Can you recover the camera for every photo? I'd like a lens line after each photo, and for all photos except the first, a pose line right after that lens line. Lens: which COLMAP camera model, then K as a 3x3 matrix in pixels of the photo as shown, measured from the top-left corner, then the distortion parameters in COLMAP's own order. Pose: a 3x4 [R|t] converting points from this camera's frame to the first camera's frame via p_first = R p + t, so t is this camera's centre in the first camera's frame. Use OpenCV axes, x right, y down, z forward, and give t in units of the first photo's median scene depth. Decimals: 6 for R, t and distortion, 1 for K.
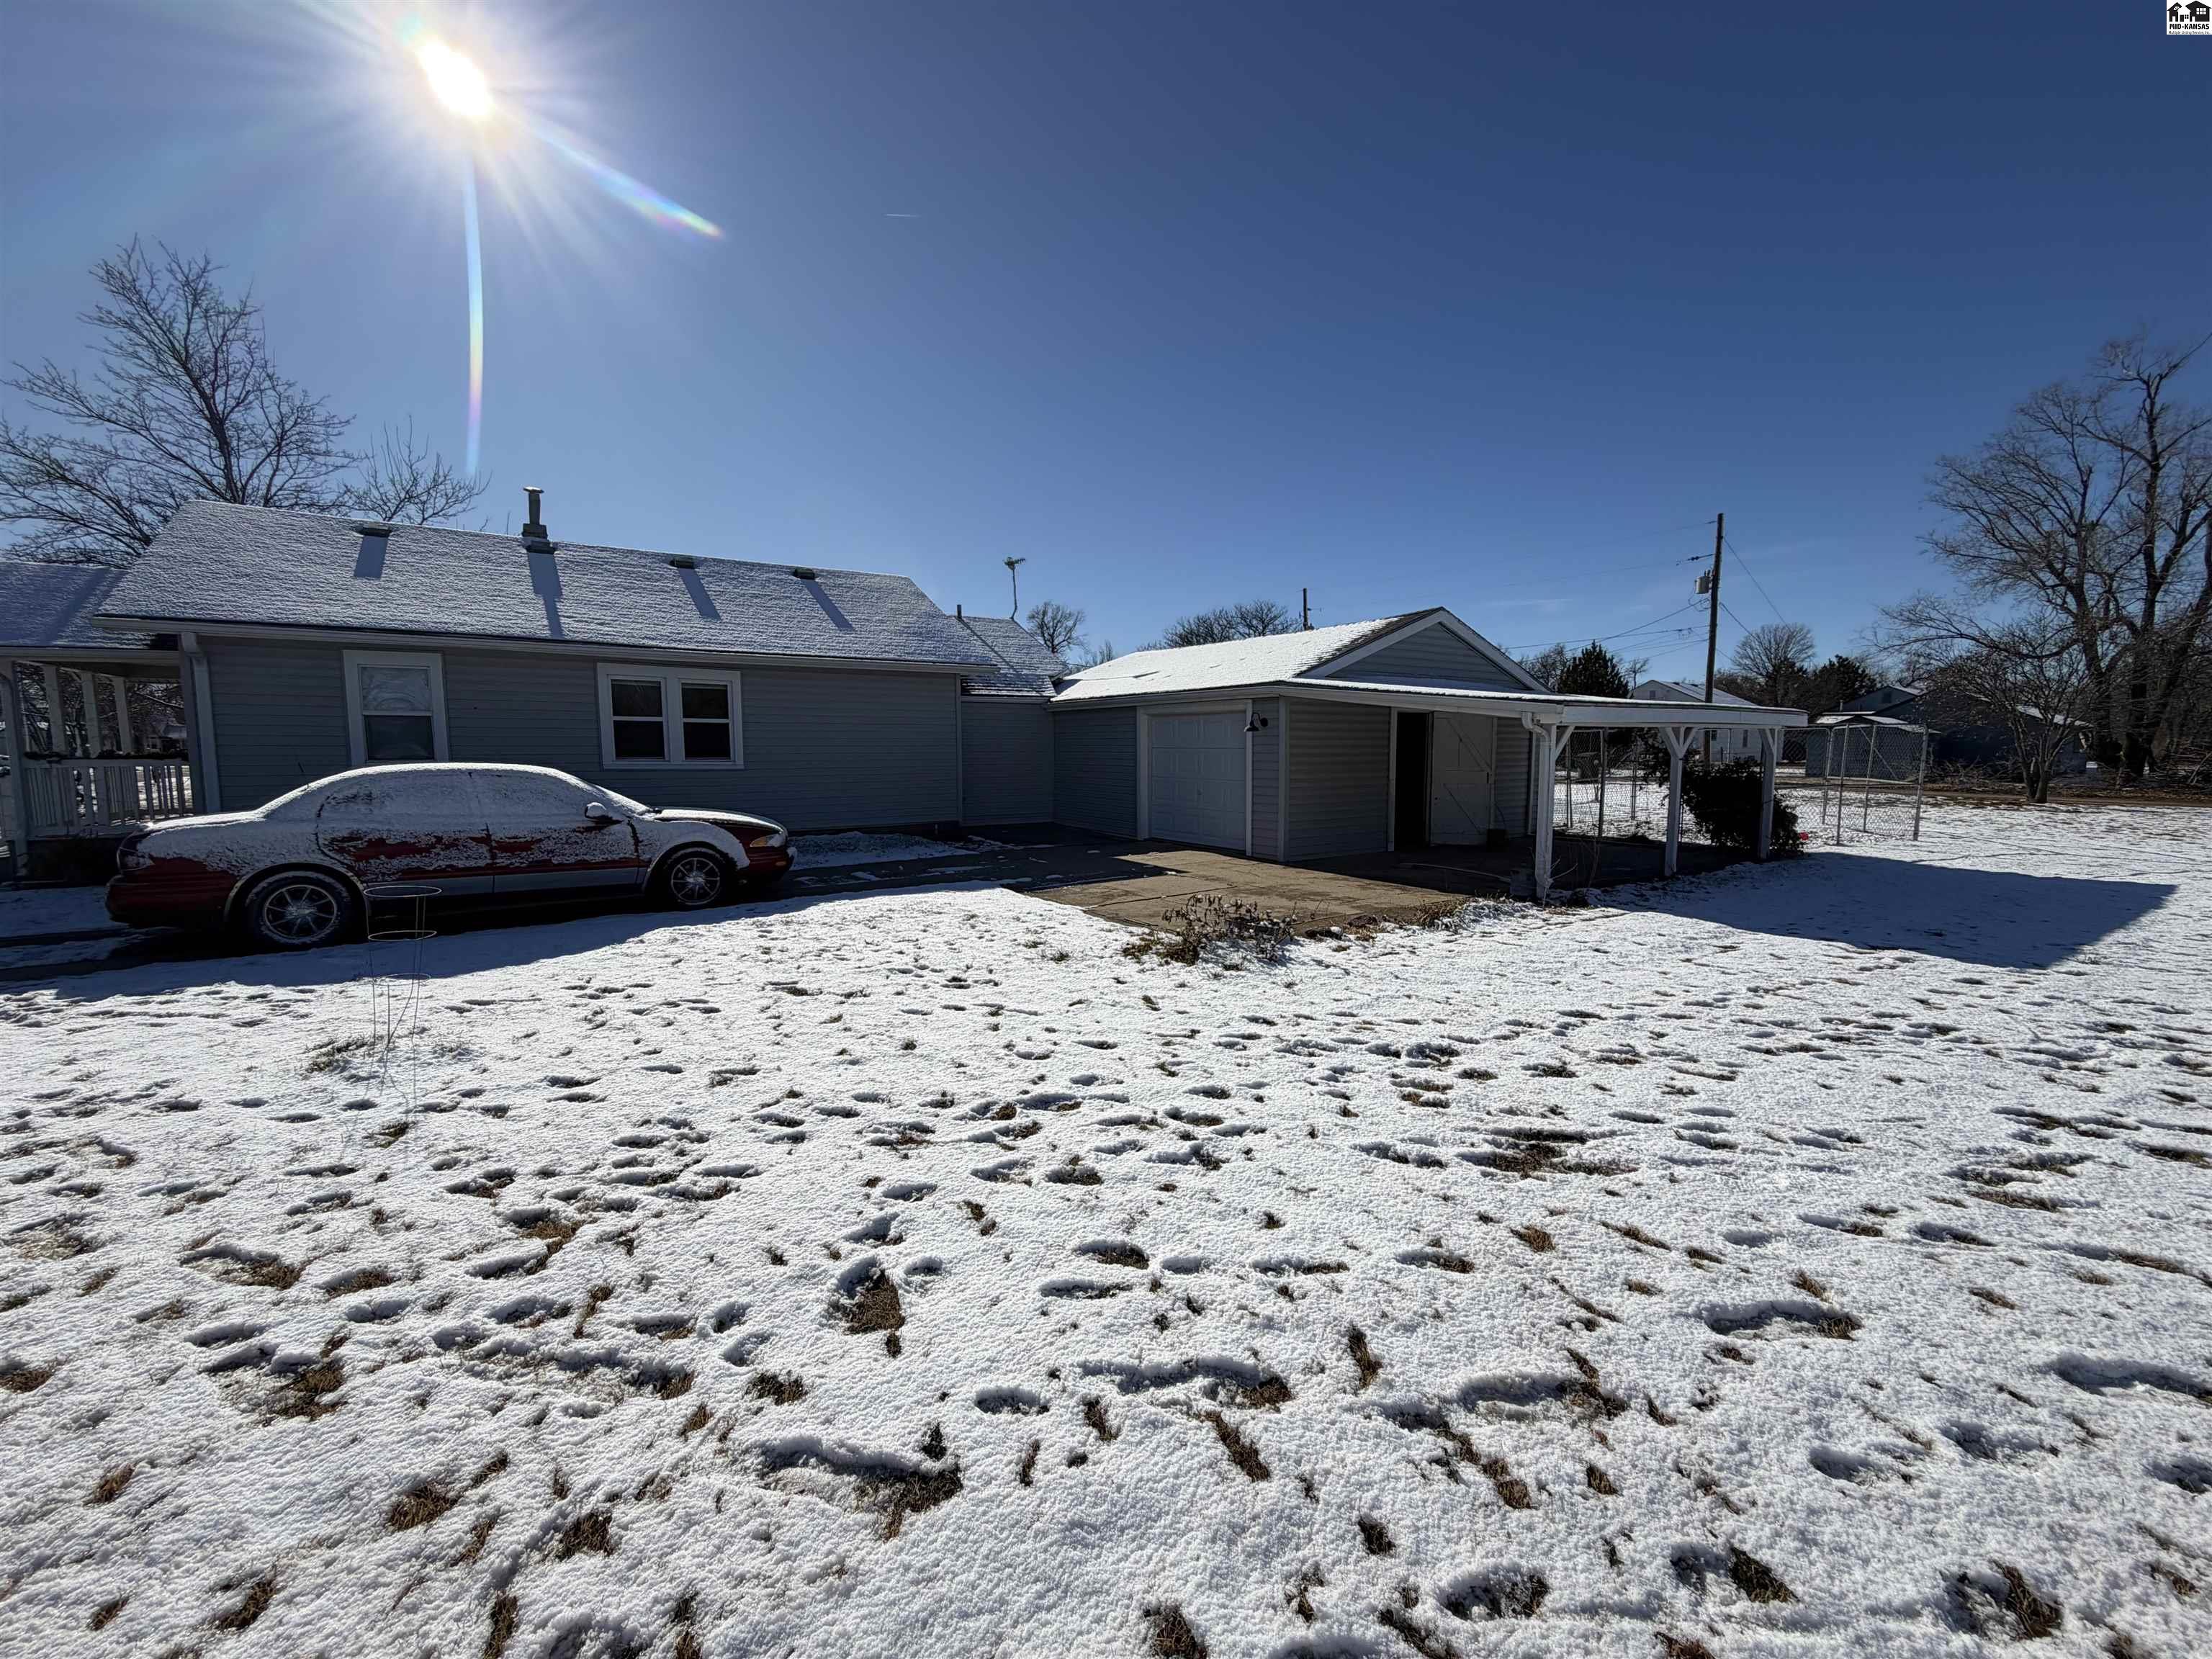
lens RADIAL K [[876.0, 0, 1106.7], [0, 876.0, 828.6], [0, 0, 1]] dist [0.000587, -0.000597]
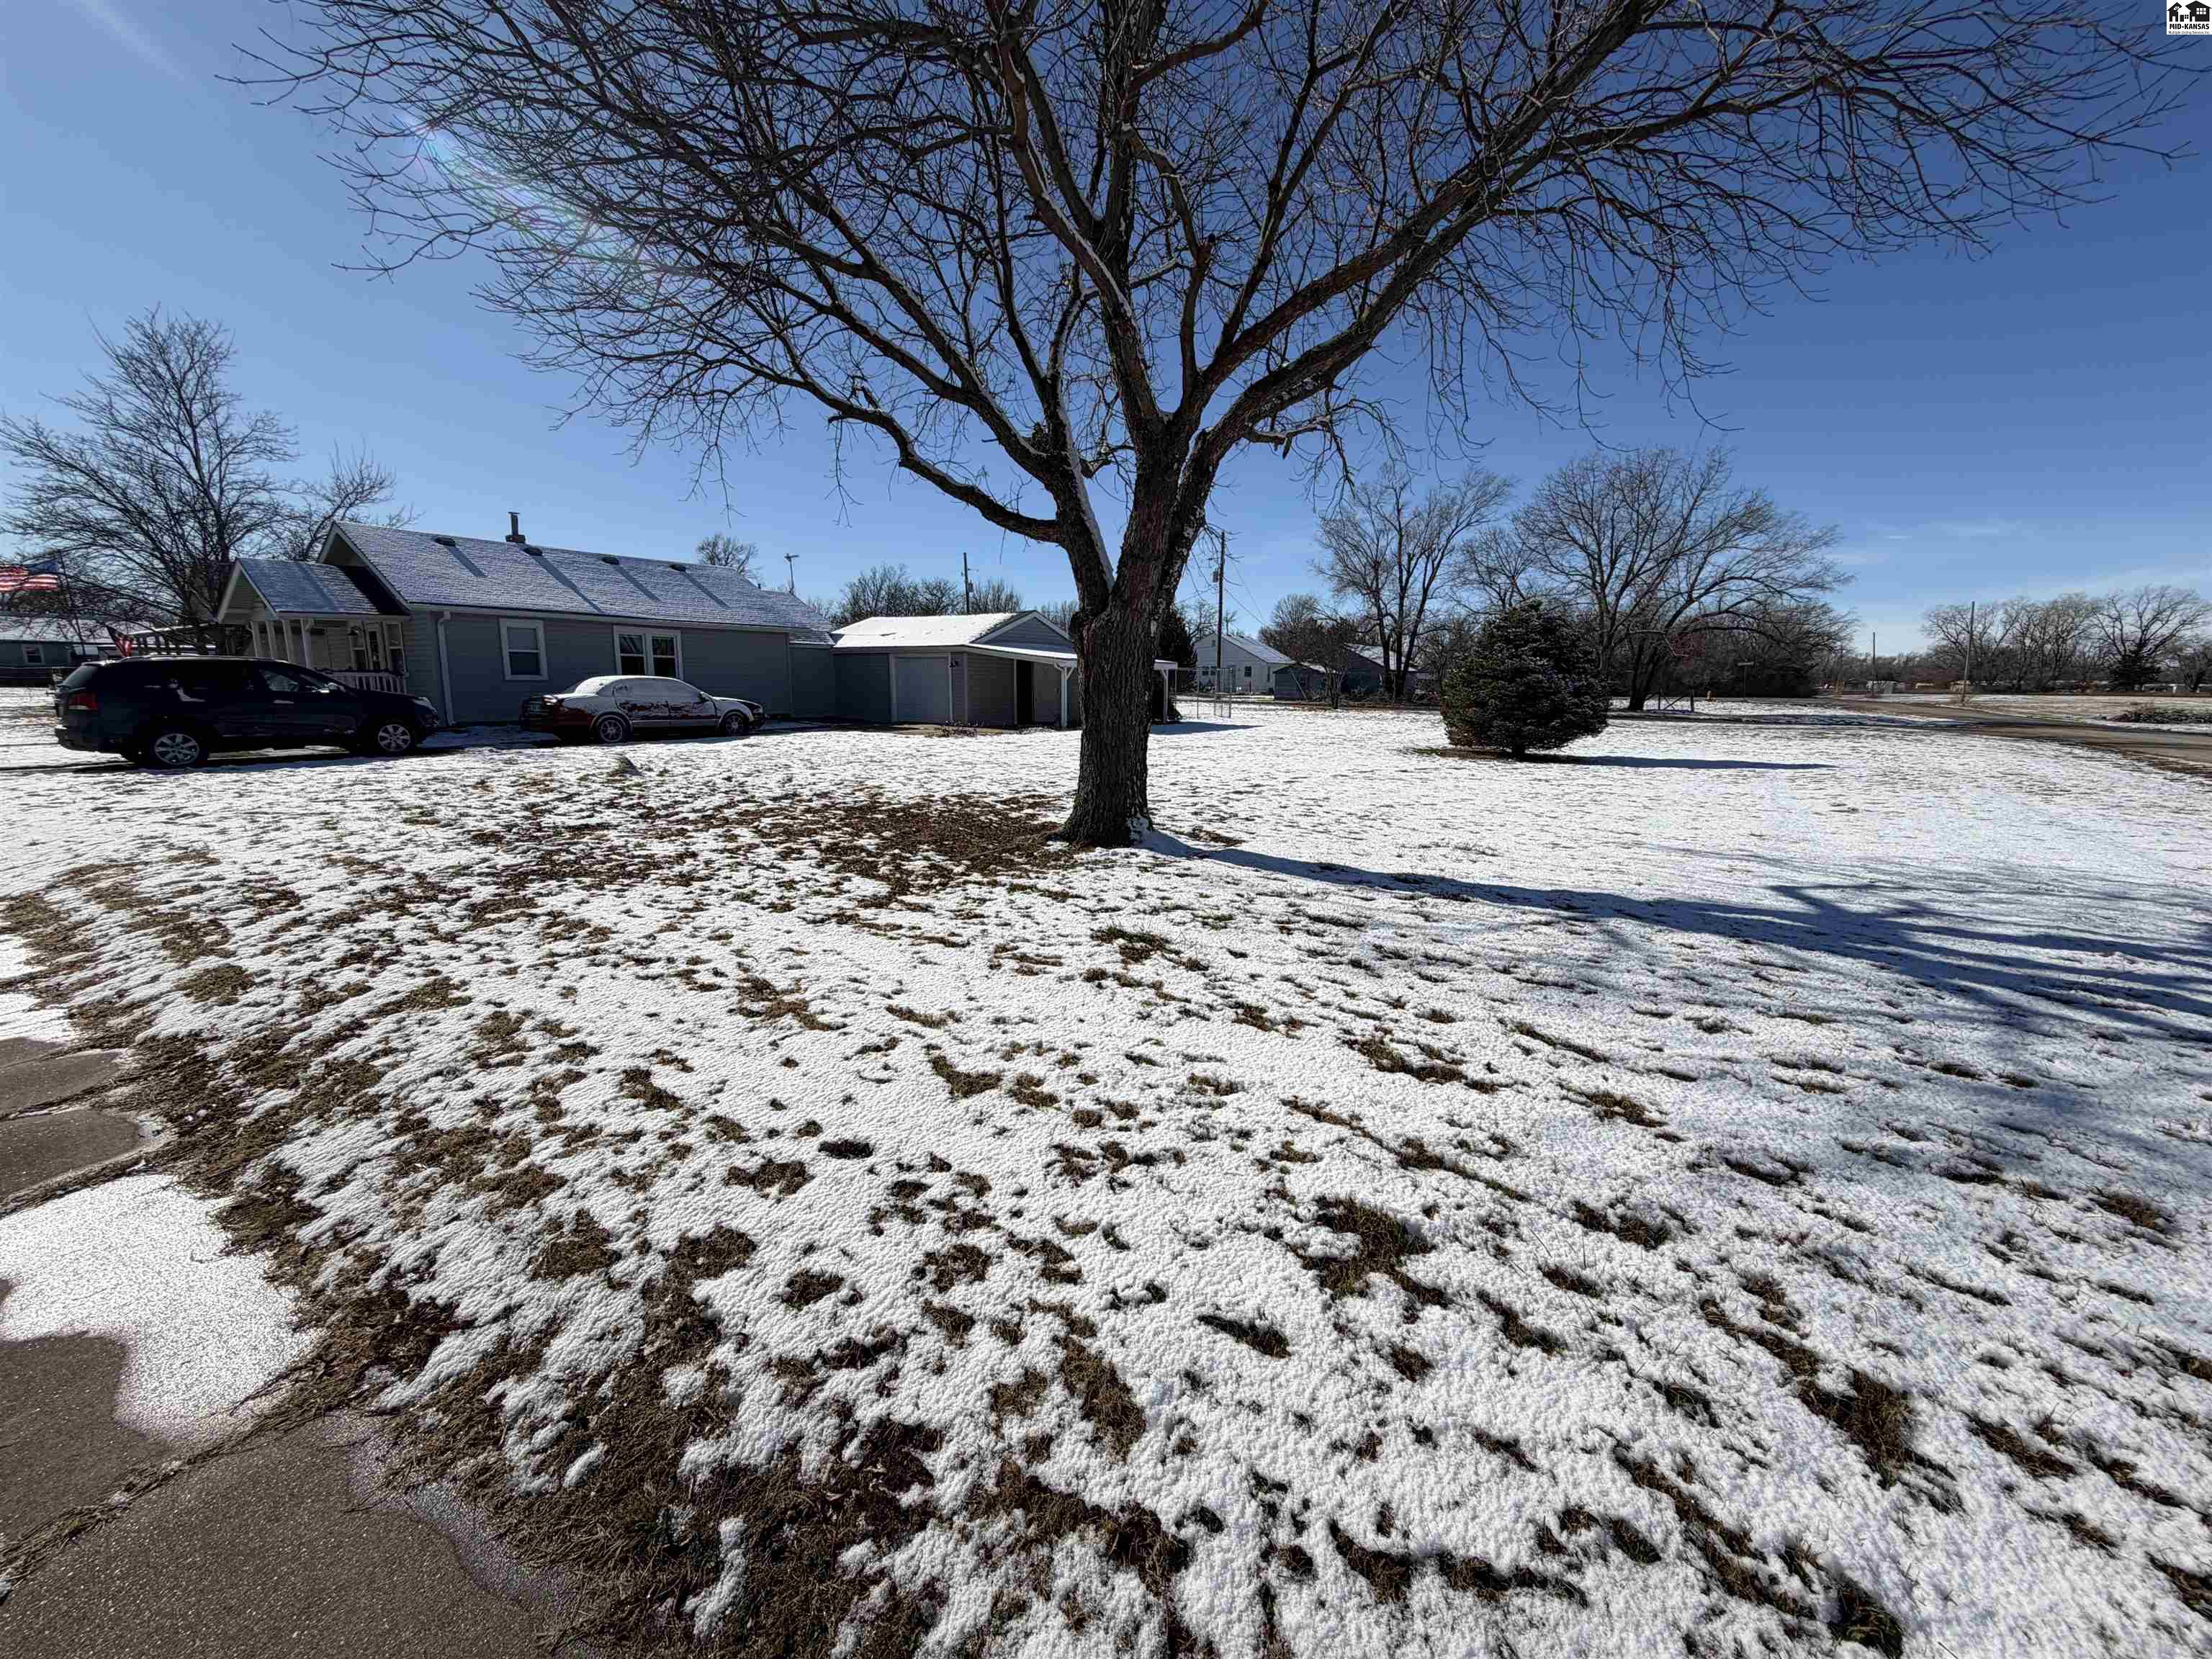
lens RADIAL K [[876.0, 0, 1104.9], [0, 876.0, 828.4], [0, 0, 1]] dist [0.000587, -0.000597]
pose [[0.929692, -0.049590, 0.364985, -0.278074], [0.021927, 0.996590, 0.079551, 0.116918], [-0.367686, -0.065955, 0.927608, -1.124132]]
